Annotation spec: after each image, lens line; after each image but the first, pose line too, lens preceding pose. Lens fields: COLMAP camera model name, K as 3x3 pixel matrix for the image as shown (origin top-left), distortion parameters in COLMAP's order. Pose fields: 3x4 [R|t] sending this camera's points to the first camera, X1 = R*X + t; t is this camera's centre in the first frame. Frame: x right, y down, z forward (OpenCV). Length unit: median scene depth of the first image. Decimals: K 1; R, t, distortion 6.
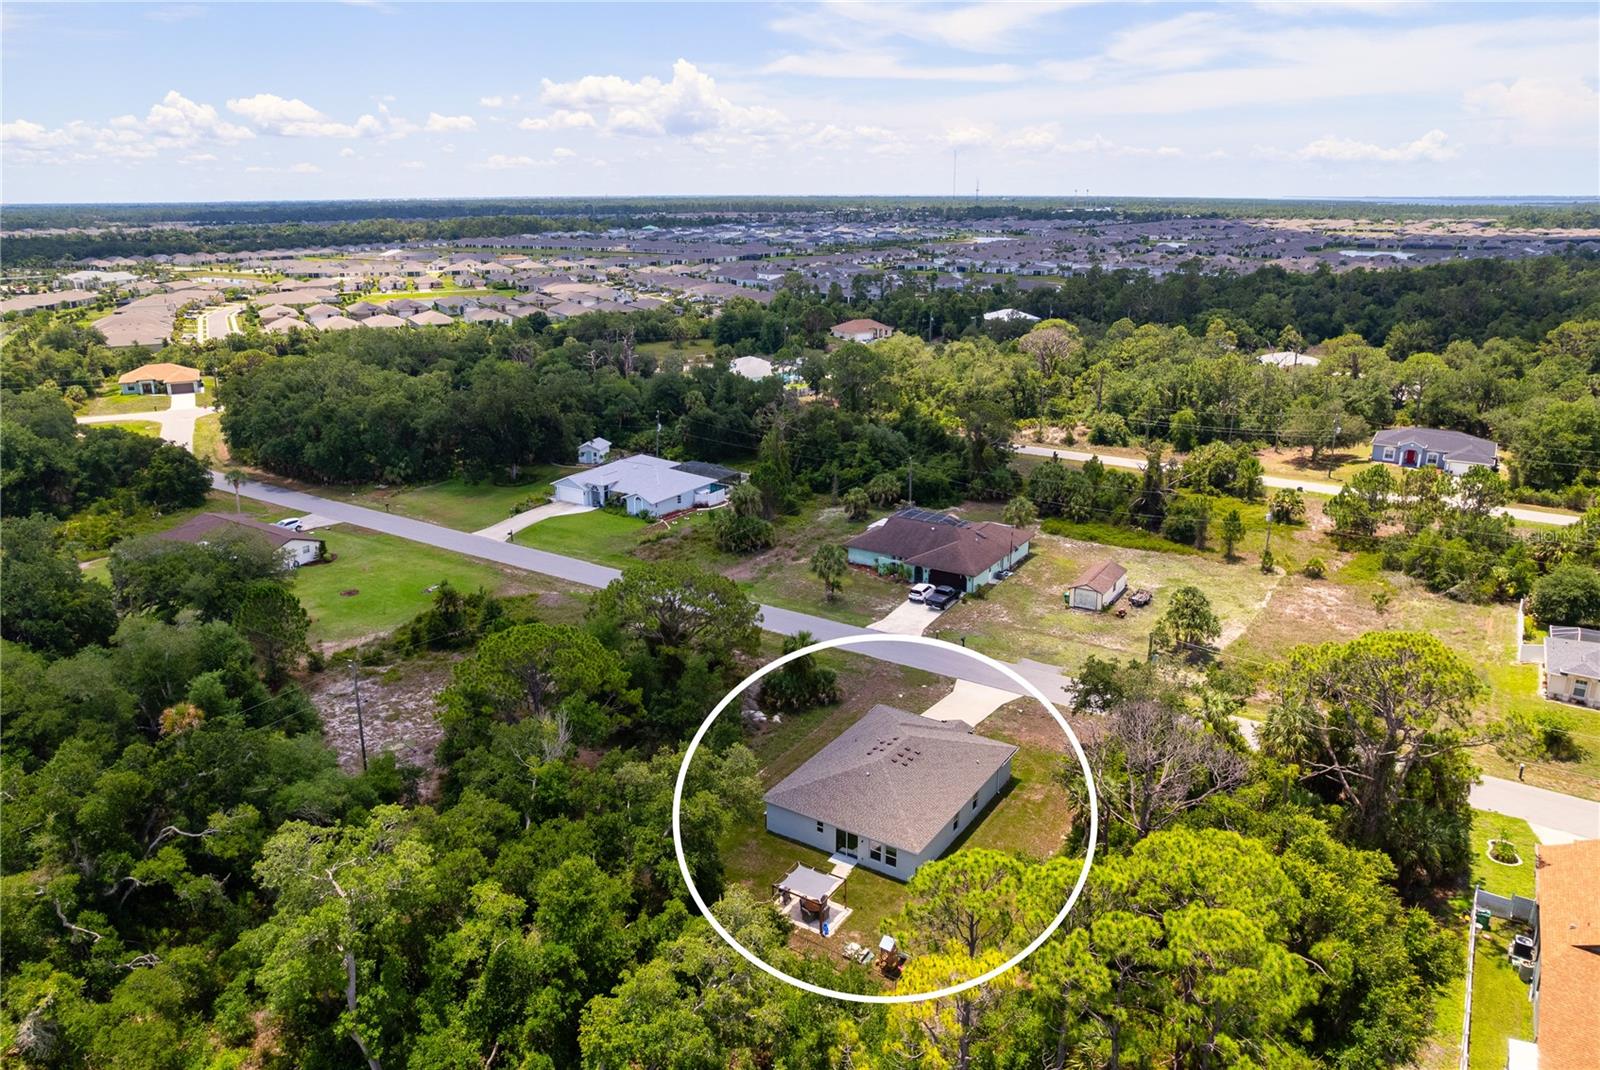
lens RADIAL K [[1084.8, 0, 800.0], [0, 1084.8, 535.0], [0, 0, 1]] dist [-0.041835, 0.000155]
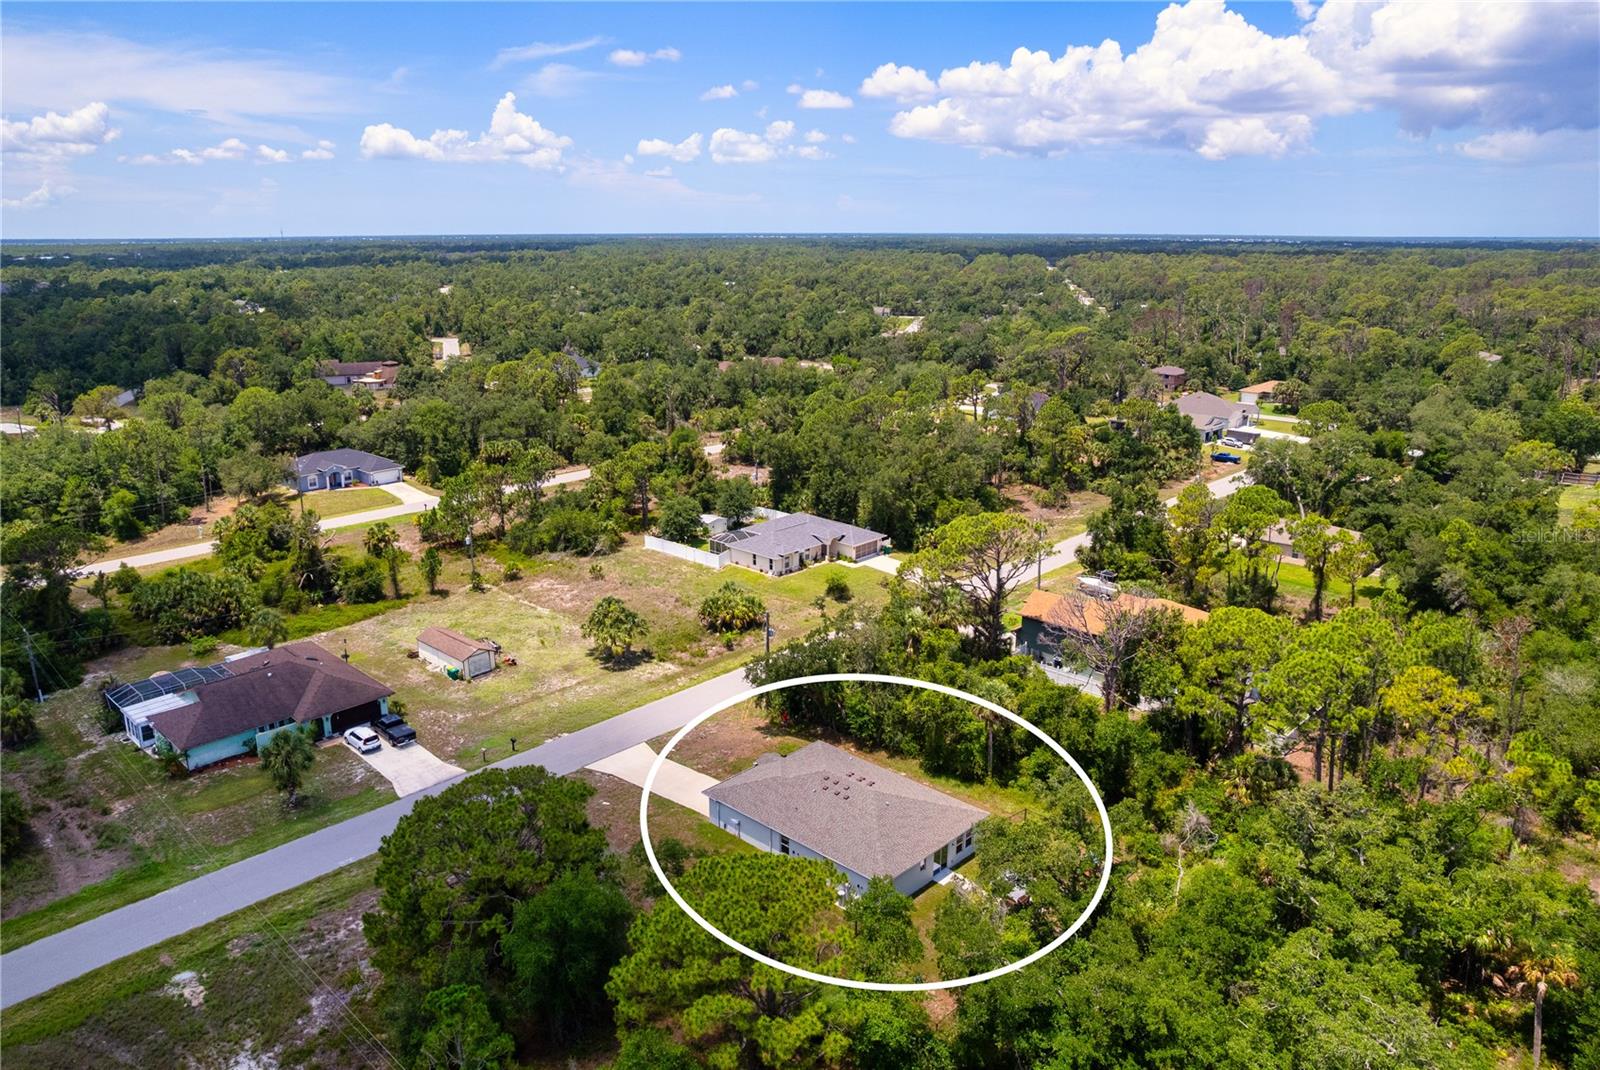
lens RADIAL K [[1084.8, 0, 800.0], [0, 1084.8, 535.0], [0, 0, 1]] dist [-0.041835, 0.000155]
pose [[0.176775, -0.264074, 0.948164, -0.503263], [0.291809, 0.934085, 0.205748, -0.145801], [-0.939999, 0.240312, 0.242182, 0.464060]]
